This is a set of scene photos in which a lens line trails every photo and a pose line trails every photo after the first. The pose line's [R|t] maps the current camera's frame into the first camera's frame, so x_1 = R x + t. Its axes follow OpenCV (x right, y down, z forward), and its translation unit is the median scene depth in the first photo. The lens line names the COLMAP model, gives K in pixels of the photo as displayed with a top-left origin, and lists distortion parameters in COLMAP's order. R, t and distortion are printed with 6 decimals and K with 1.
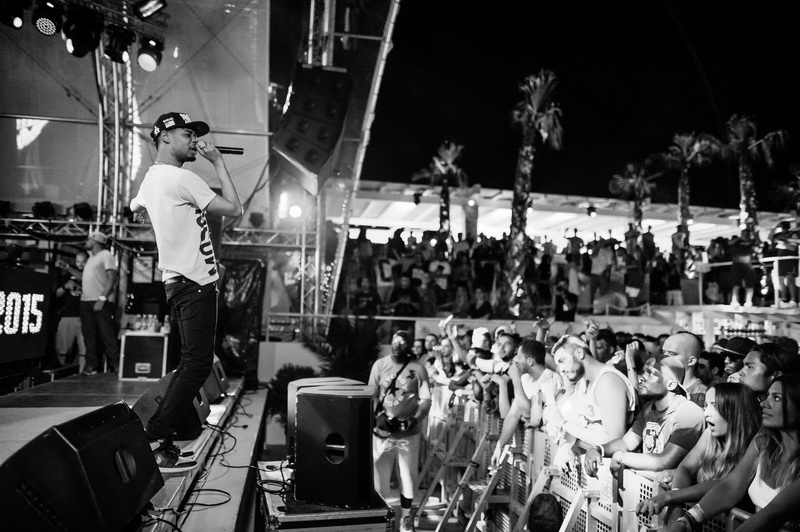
lens RADIAL K [[555.7, 0, 399.5], [0, 555.7, 260.3], [0, 0, 1]] dist [-0.044501, 0.036934]
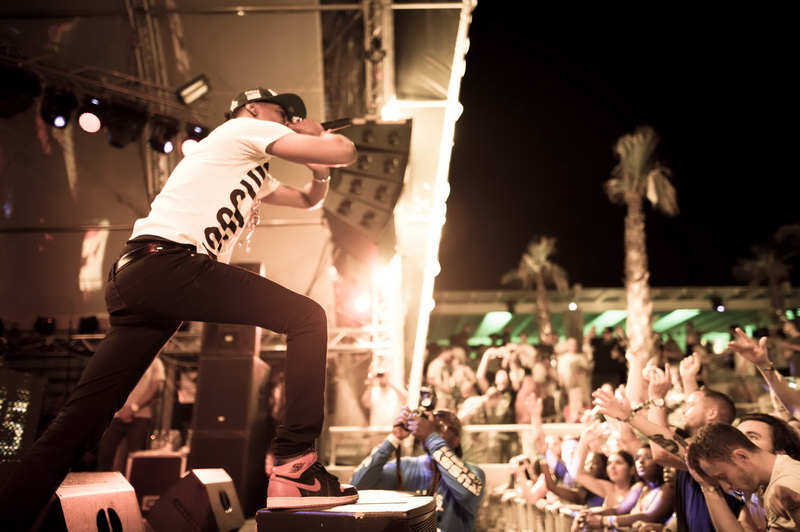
lens RADIAL K [[555.7, 0, 399.5], [0, 555.7, 260.3], [0, 0, 1]] dist [-0.044501, 0.036934]
pose [[0.982341, -0.104645, -0.155098, 0.005236], [0.063581, 0.966340, -0.249286, 0.065873], [0.175964, 0.235023, 0.955929, 0.213991]]
